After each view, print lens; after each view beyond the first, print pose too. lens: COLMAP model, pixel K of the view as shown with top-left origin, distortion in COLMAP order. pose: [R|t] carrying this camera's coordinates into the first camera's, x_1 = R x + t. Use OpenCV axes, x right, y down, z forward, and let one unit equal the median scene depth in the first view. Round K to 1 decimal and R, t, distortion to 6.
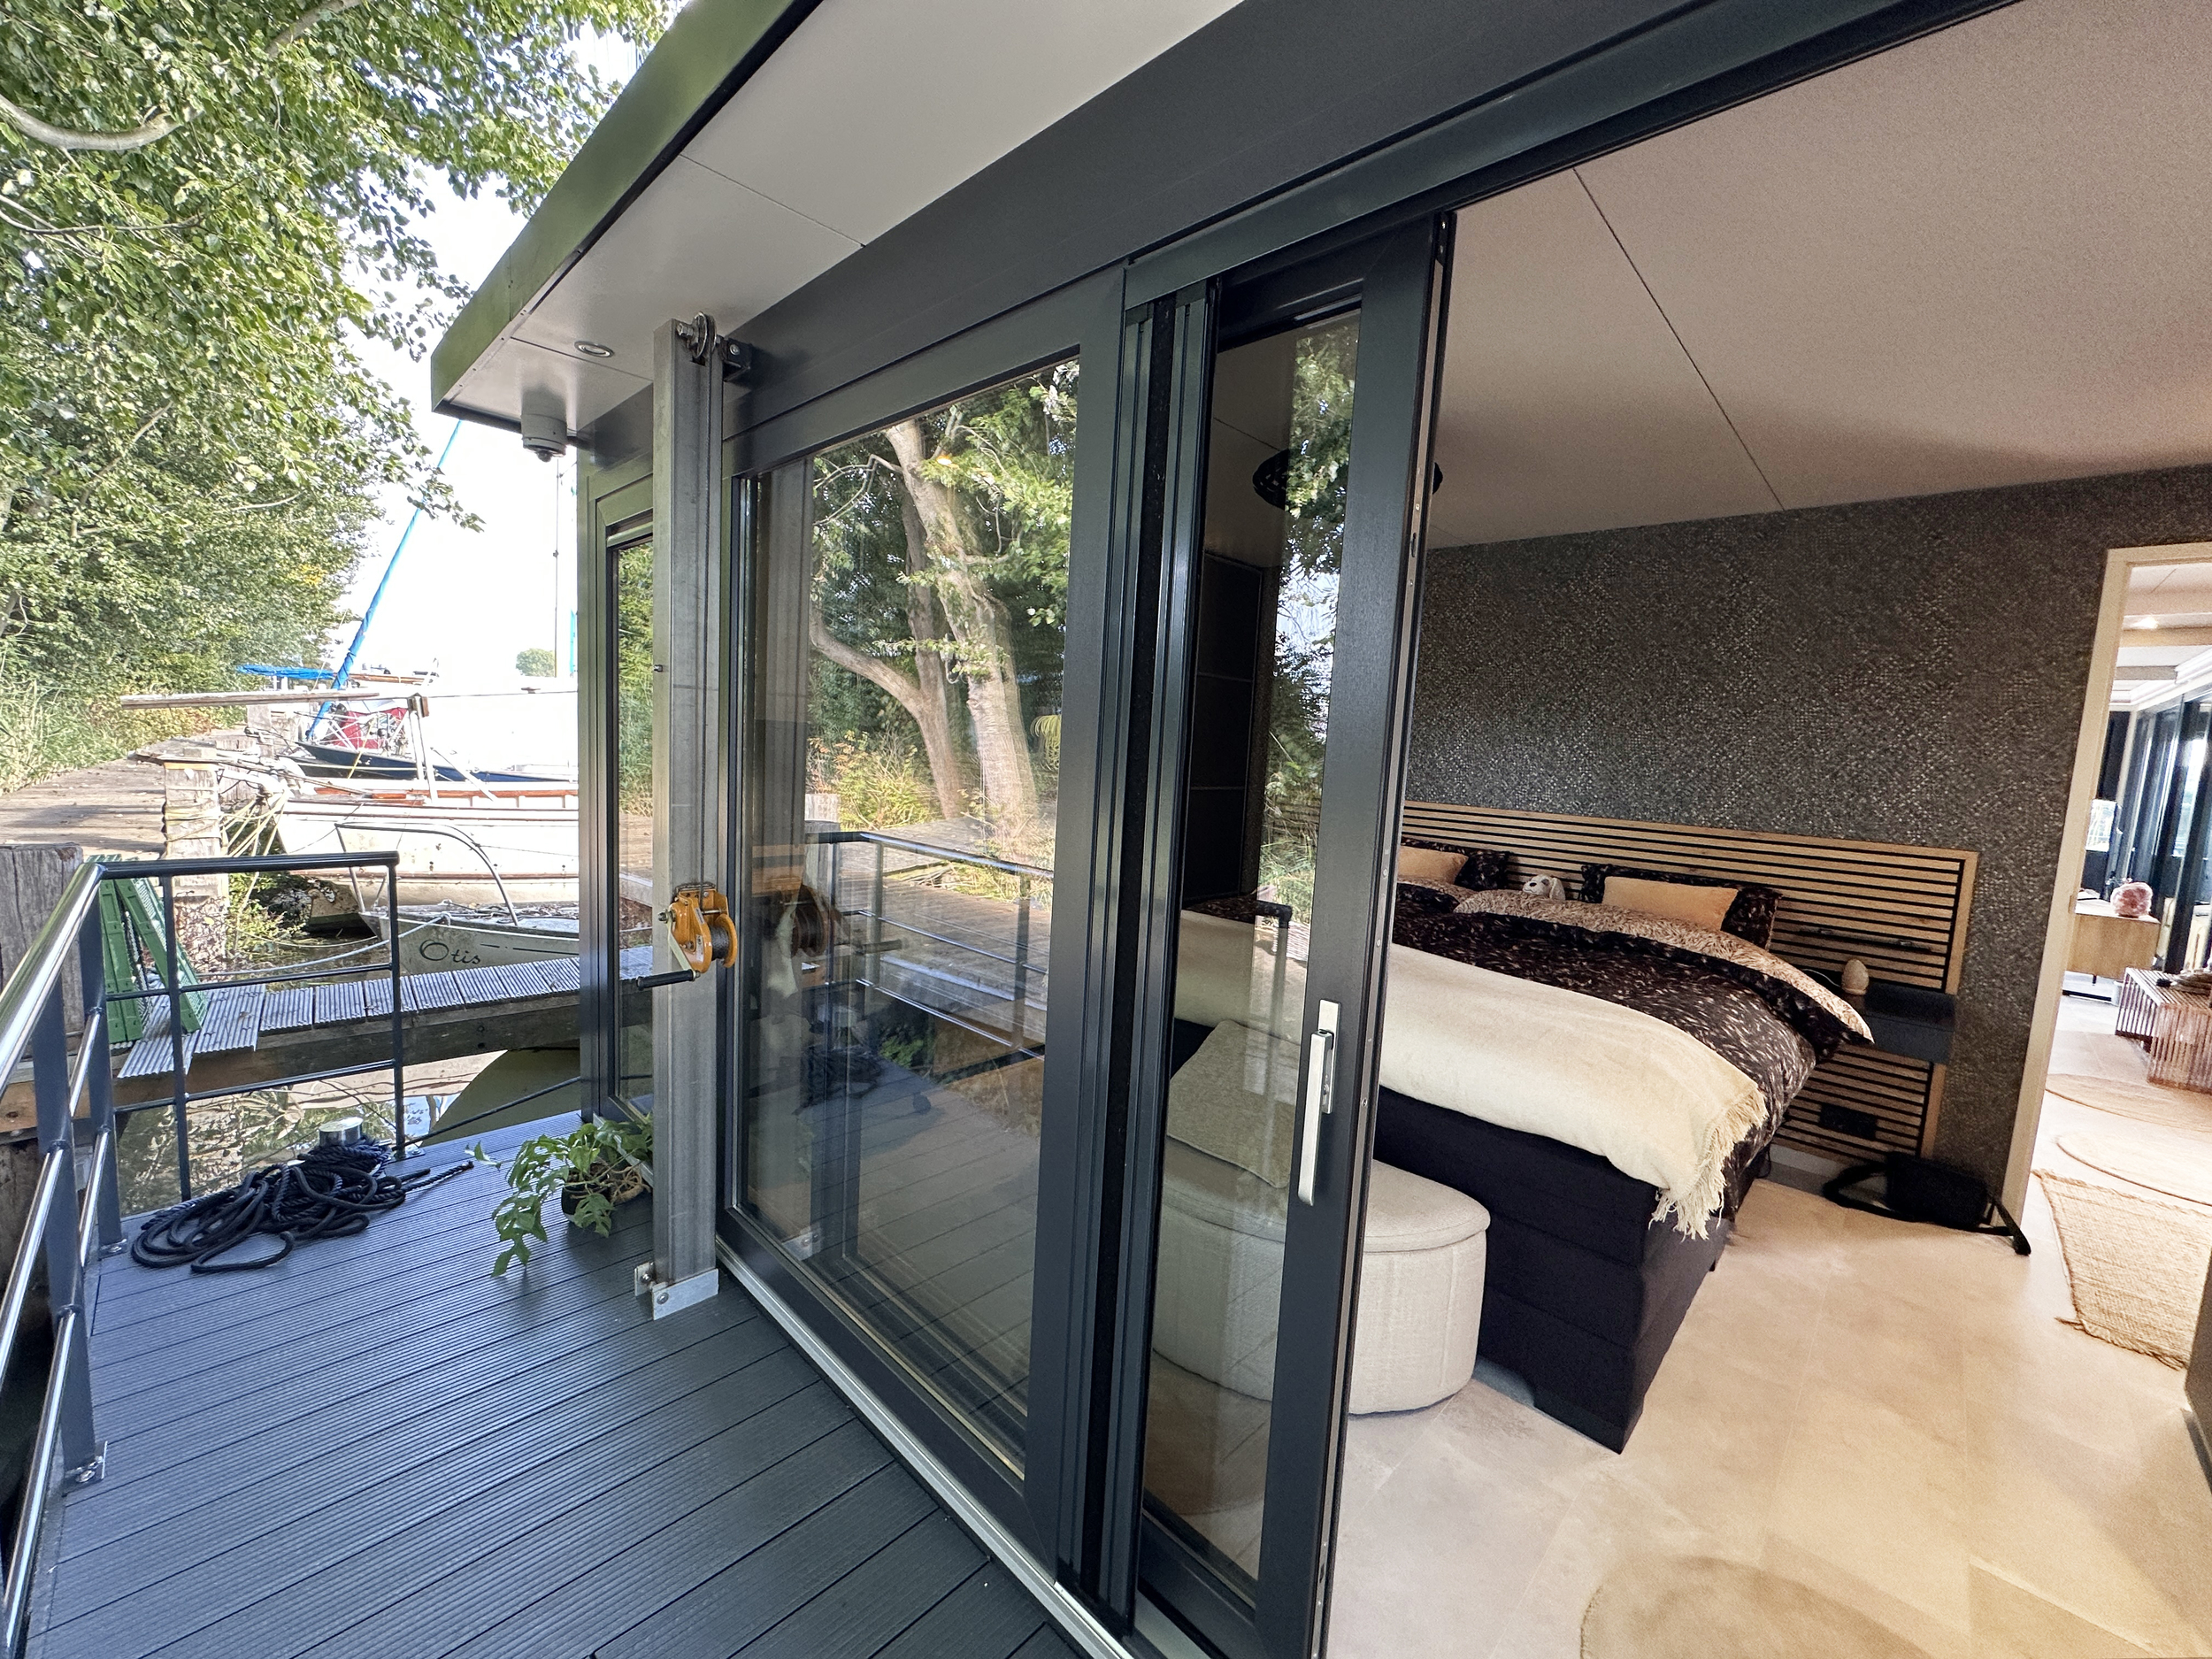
lens RADIAL K [[884.4, 0, 1108.2], [0, 884.4, 828.4], [0, 0, 1]] dist [-0.005549, 0.001948]
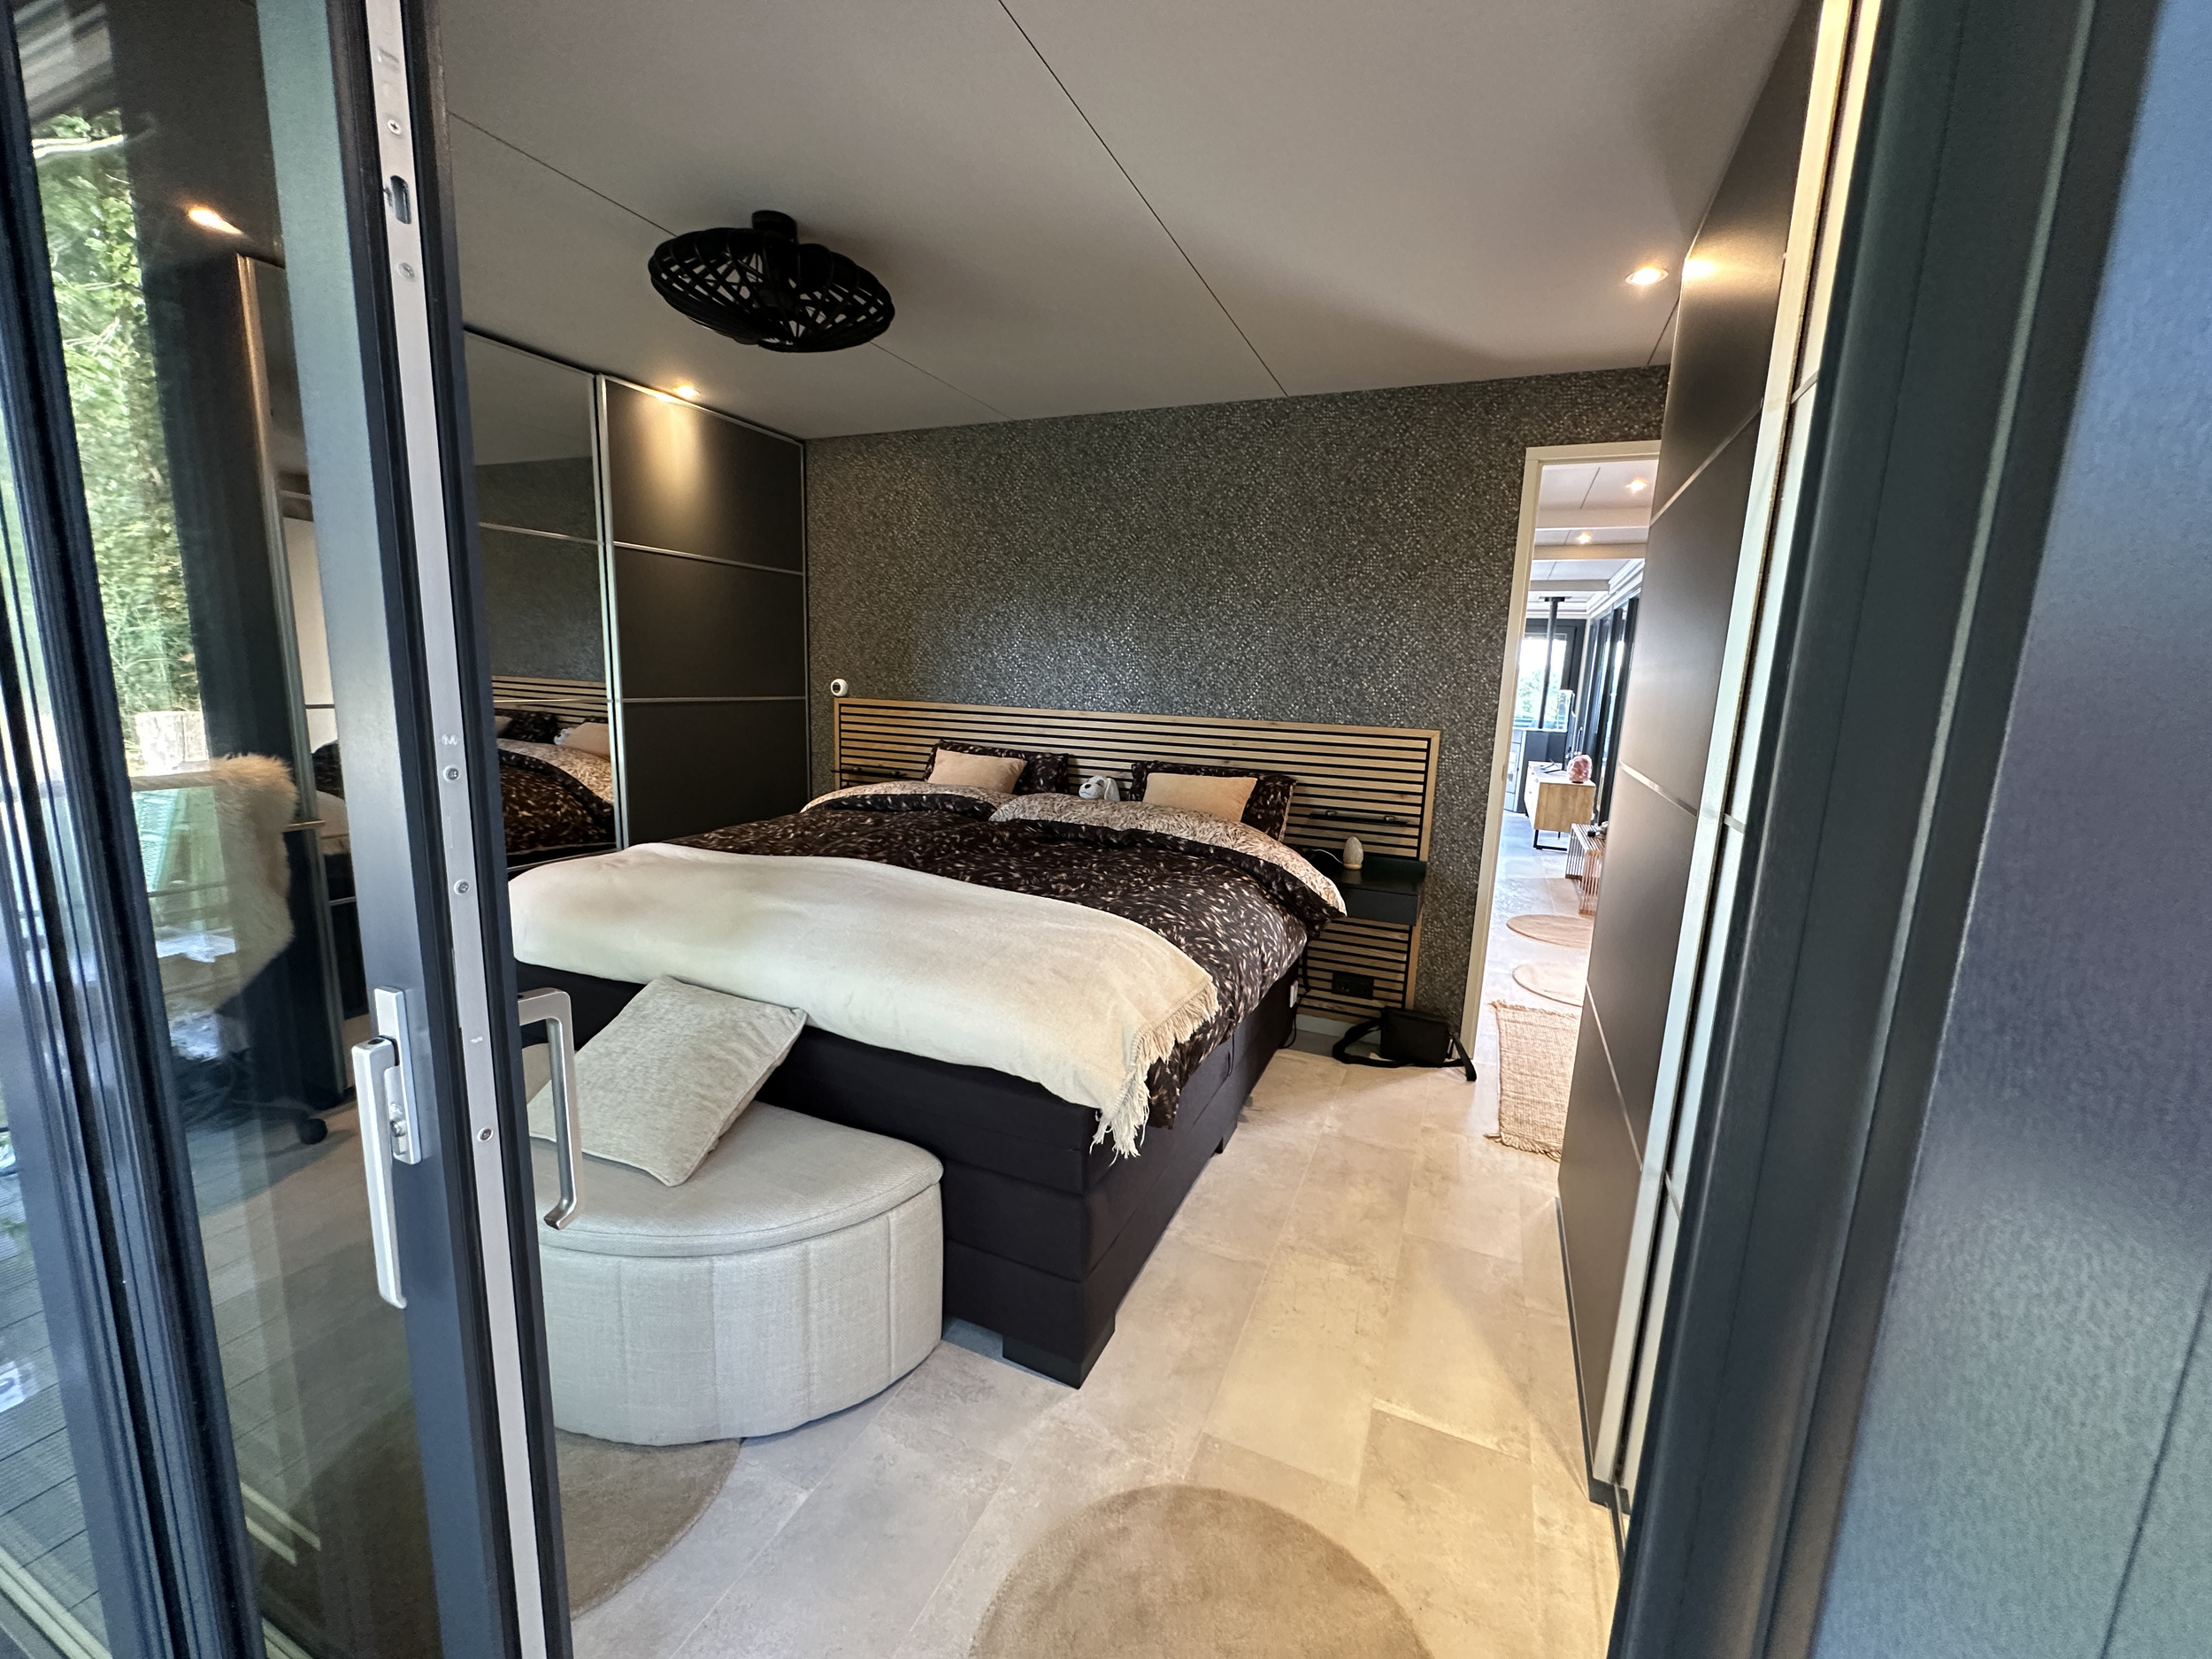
lens RADIAL K [[883.7, 0, 1109.0], [0, 883.7, 830.6], [0, 0, 1]] dist [-0.002787, 0.000103]
pose [[0.937925, -0.079888, 0.337513, 0.215413], [0.048686, 0.993802, 0.099932, 0.020319], [-0.343405, -0.077297, 0.936001, 0.102015]]
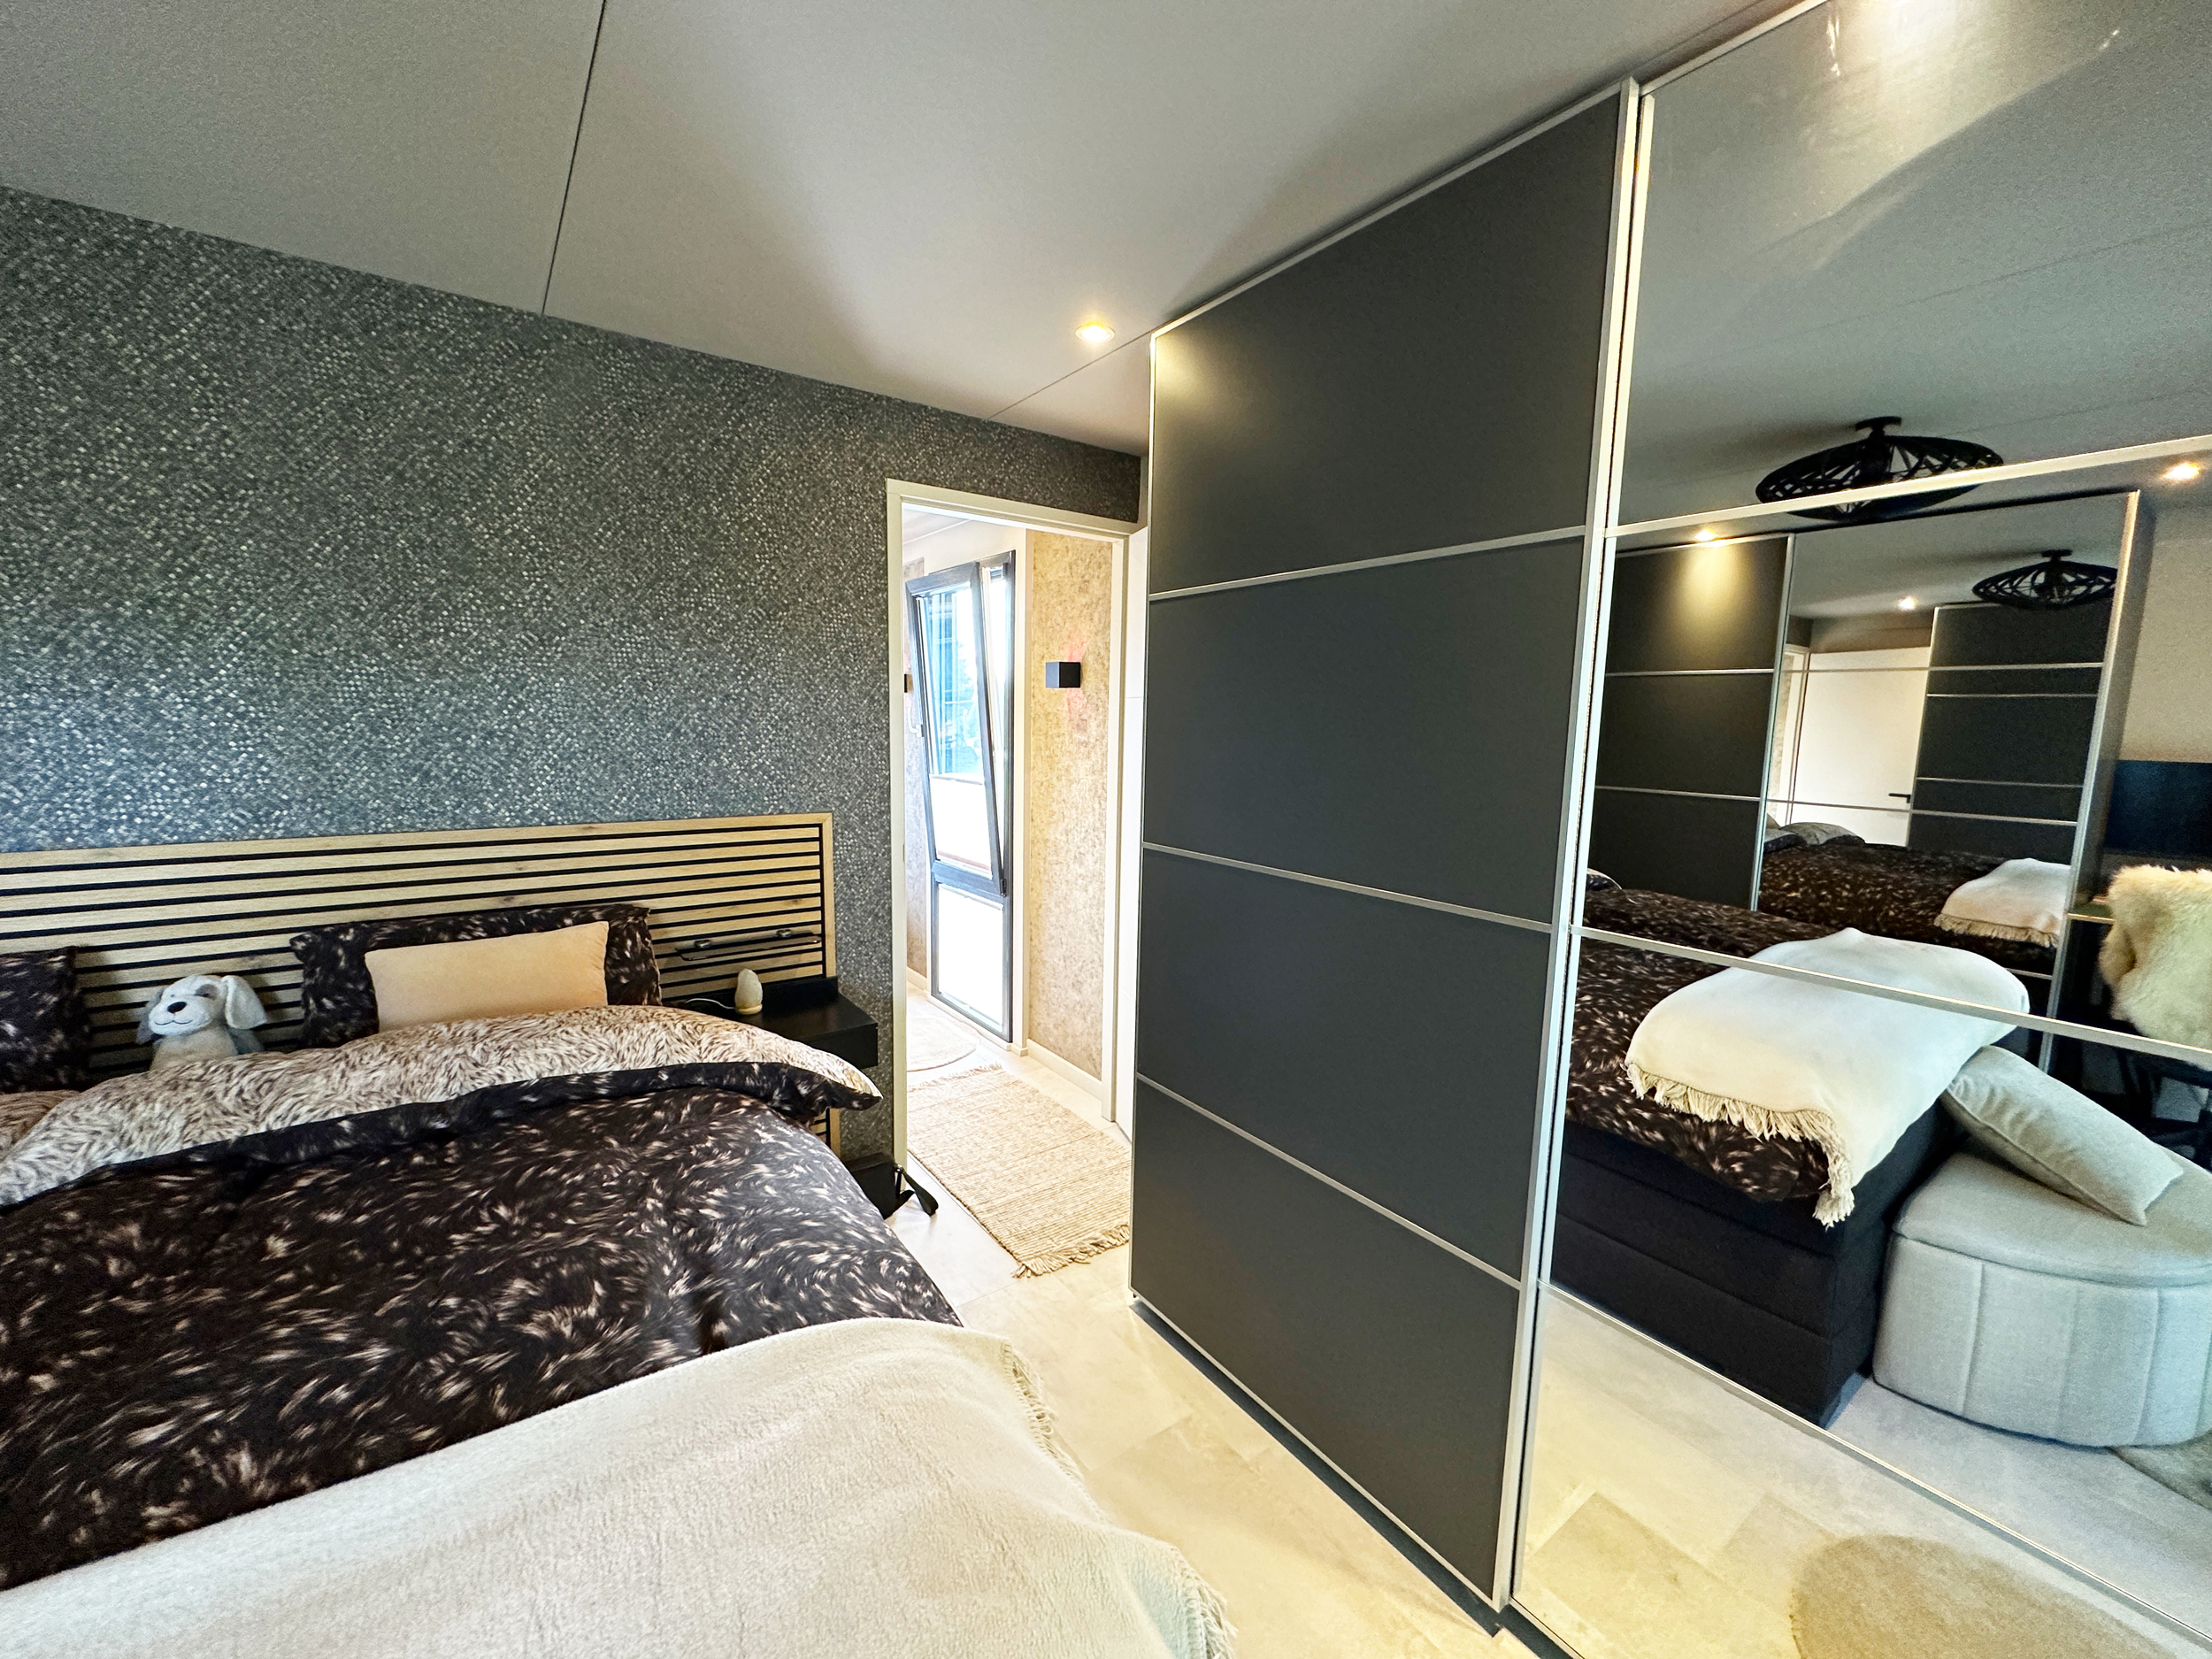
lens RADIAL K [[883.7, 0, 1109.0], [0, 883.7, 830.6], [0, 0, 1]] dist [-0.002787, 0.000103]
pose [[0.181308, -0.174041, 0.967903, 0.182222], [0.089466, 0.983053, 0.160007, -0.069349], [-0.979348, 0.057584, 0.193806, 0.548475]]
